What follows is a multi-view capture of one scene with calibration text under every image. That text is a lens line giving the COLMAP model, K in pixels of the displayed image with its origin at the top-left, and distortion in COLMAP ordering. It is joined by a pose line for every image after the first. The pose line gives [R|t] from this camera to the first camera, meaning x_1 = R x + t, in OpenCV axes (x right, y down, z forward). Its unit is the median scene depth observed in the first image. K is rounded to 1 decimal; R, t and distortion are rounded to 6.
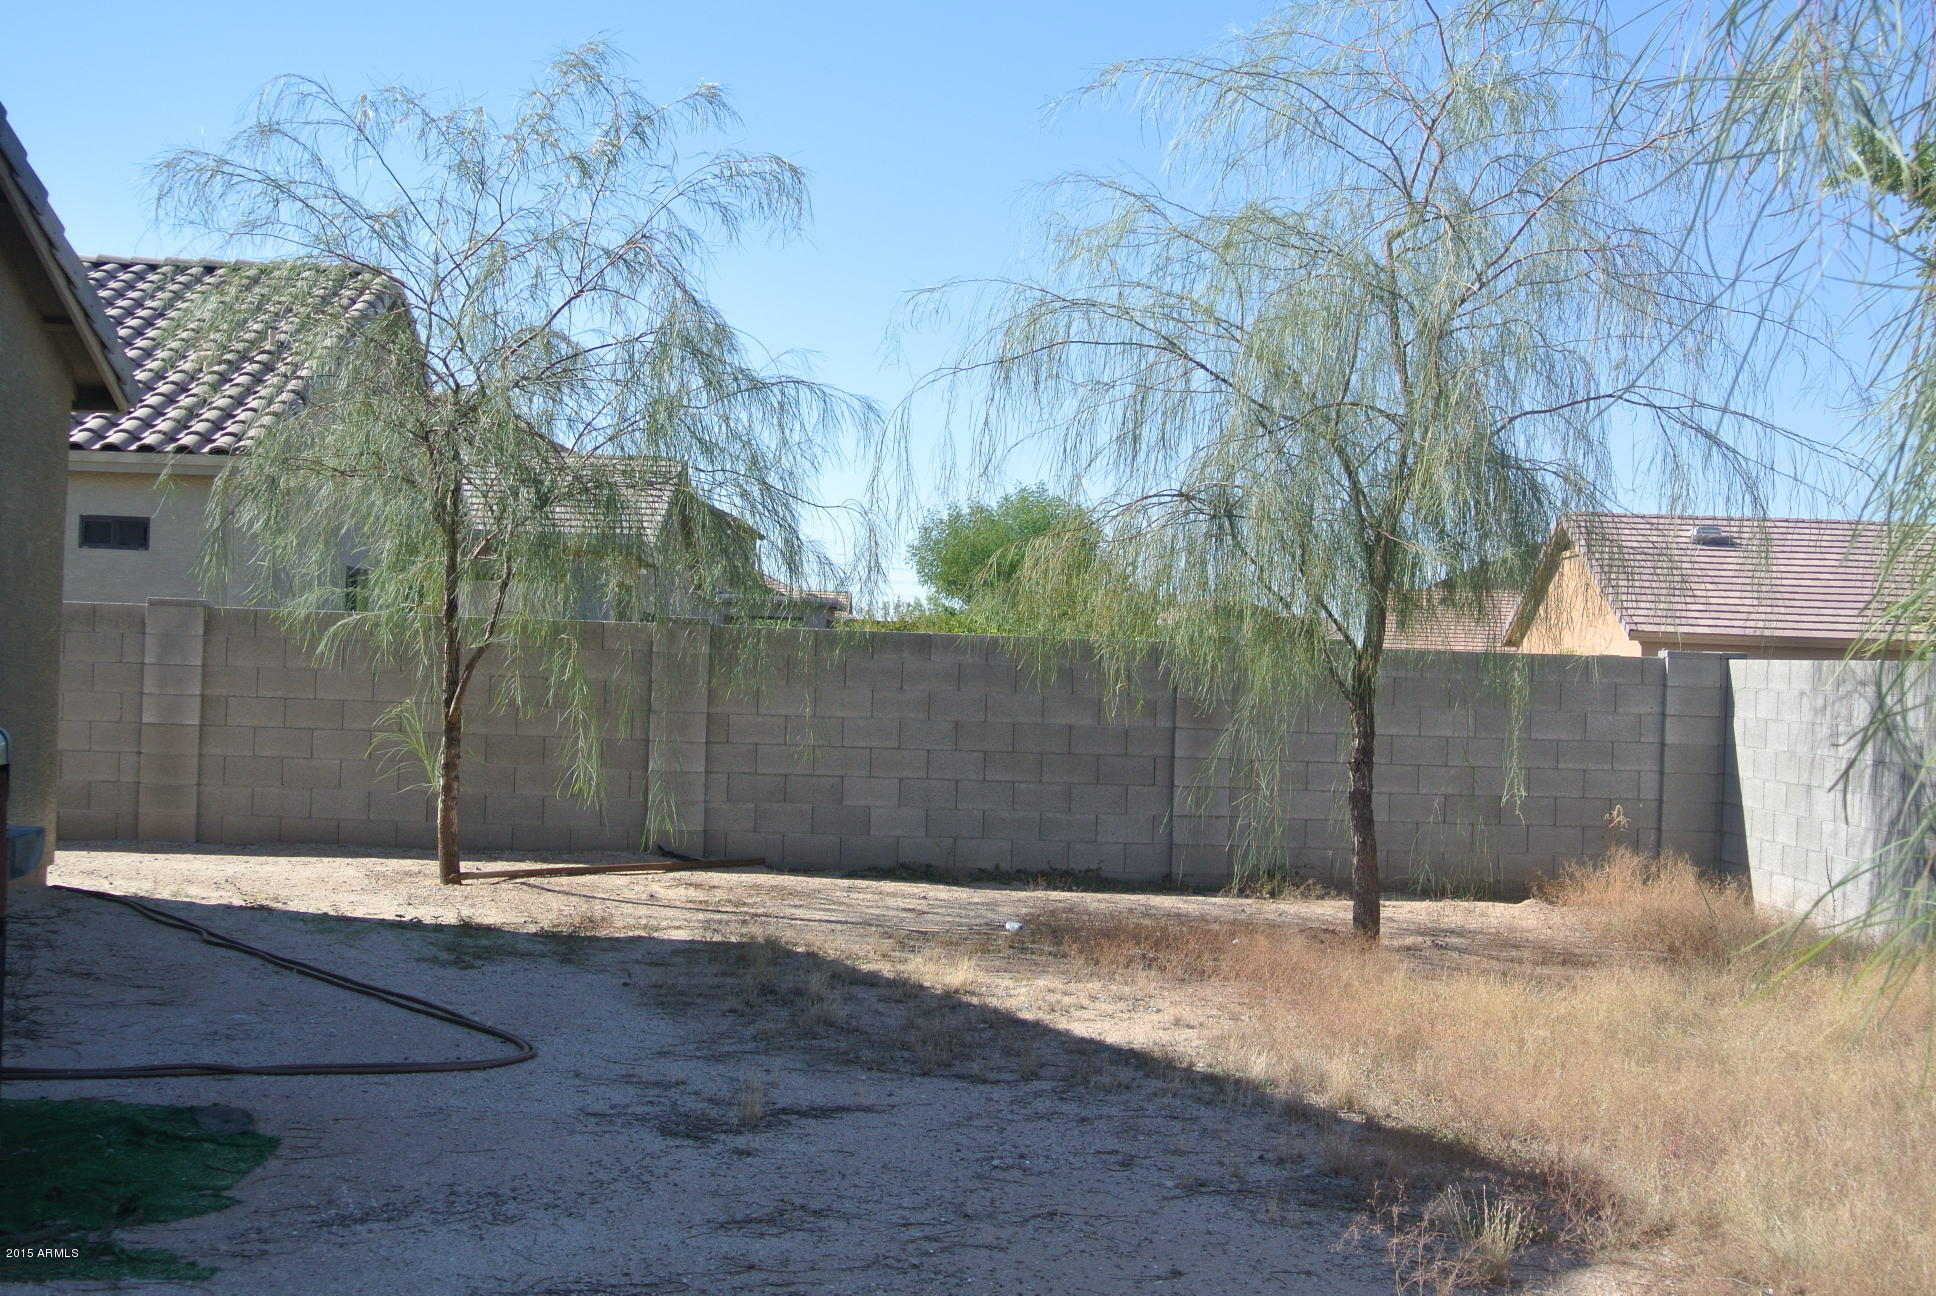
lens RADIAL K [[2533.0, 0, 968.0], [0, 2533.0, 648.0], [0, 0, 1]] dist [-0.027441, -0.020713]
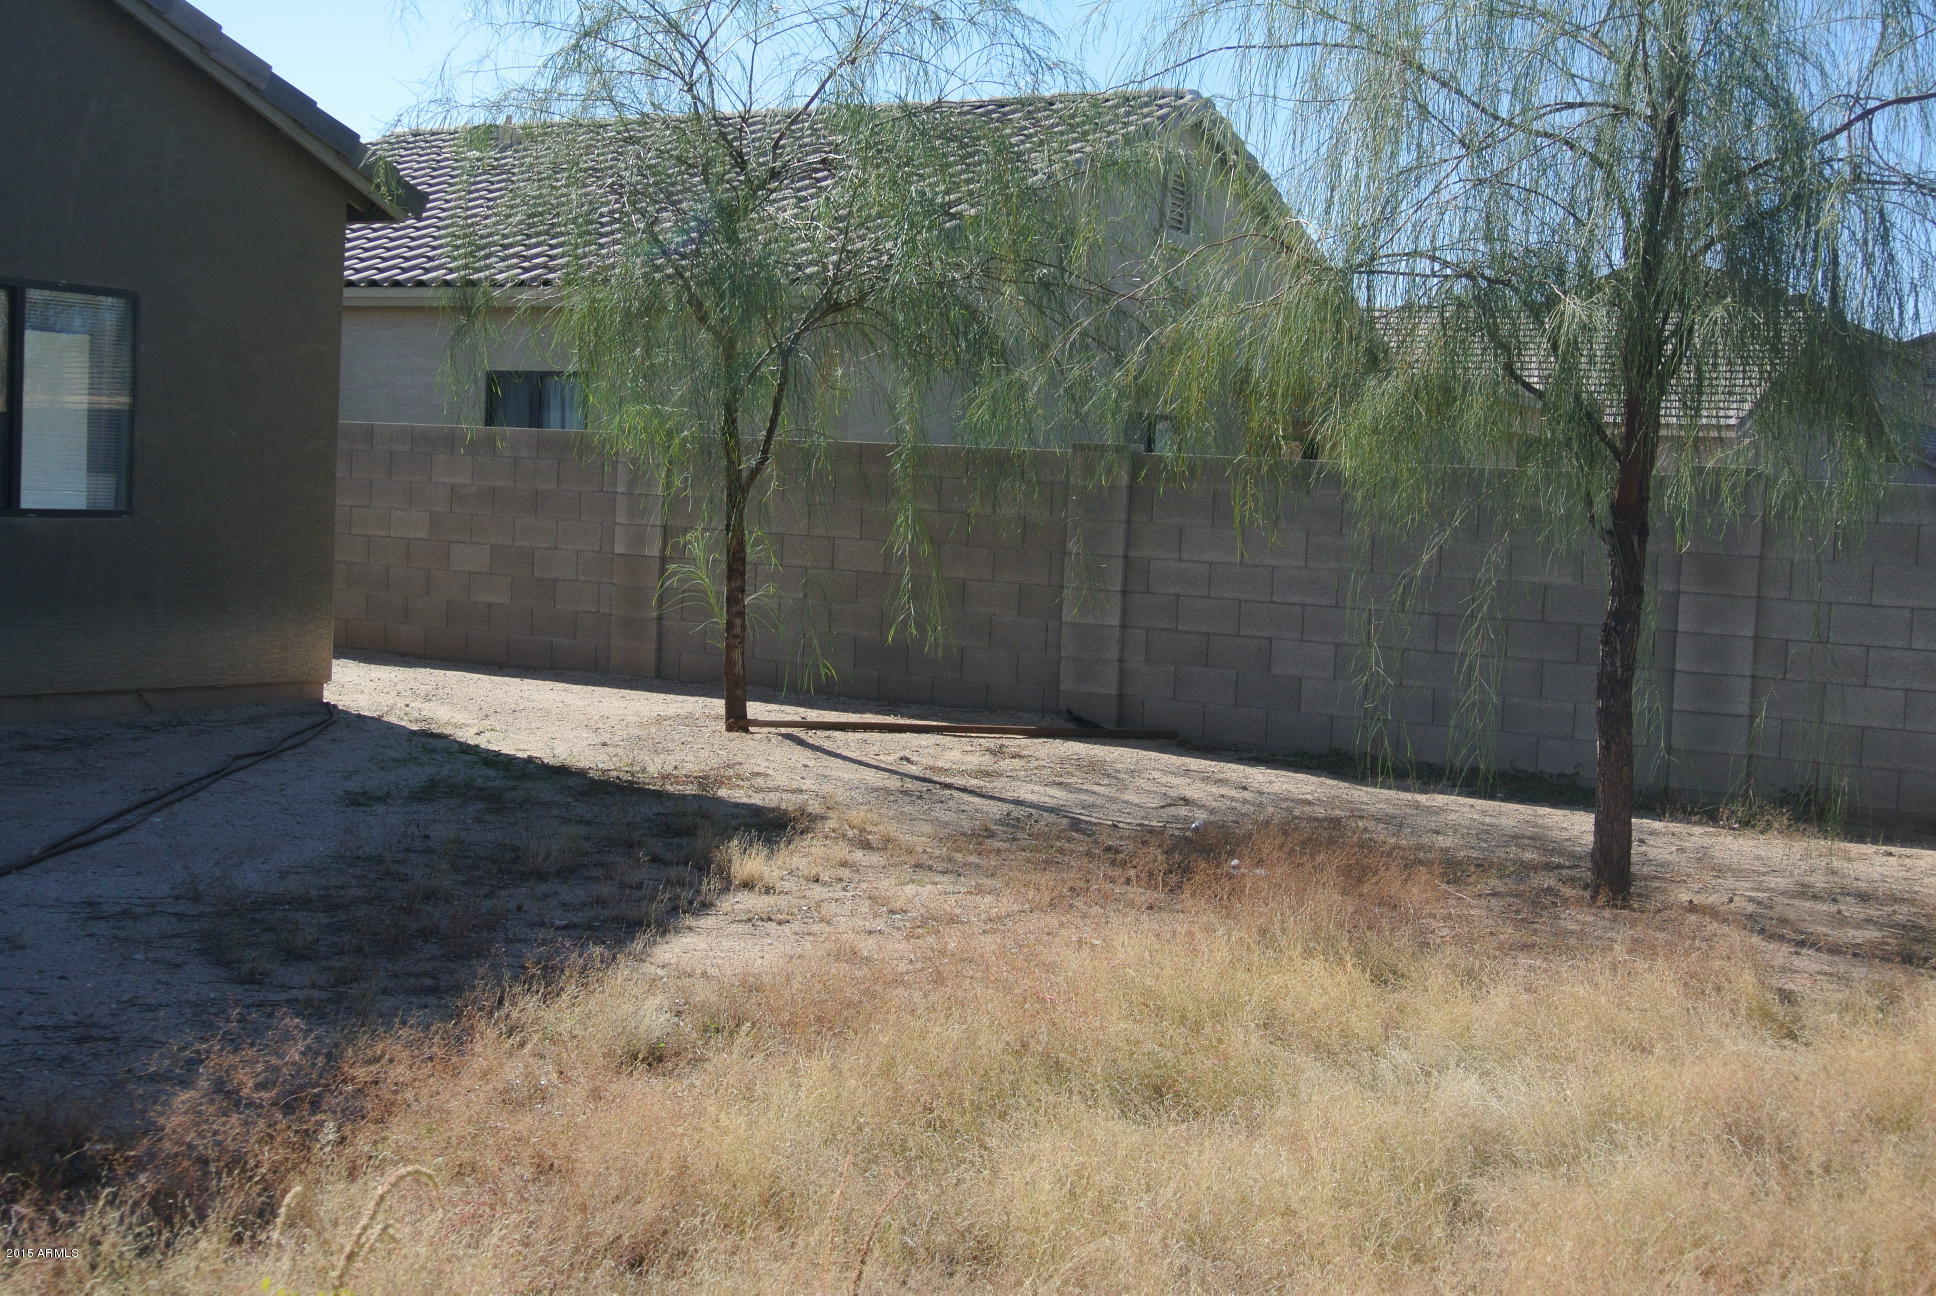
lens RADIAL K [[2533.0, 0, 968.0], [0, 2533.0, 648.0], [0, 0, 1]] dist [-0.027441, -0.020713]
pose [[0.807616, 0.042043, -0.588209, 0.358602], [-0.020448, 0.998852, 0.043319, 0.020688], [0.589355, -0.022958, 0.807548, 0.285662]]
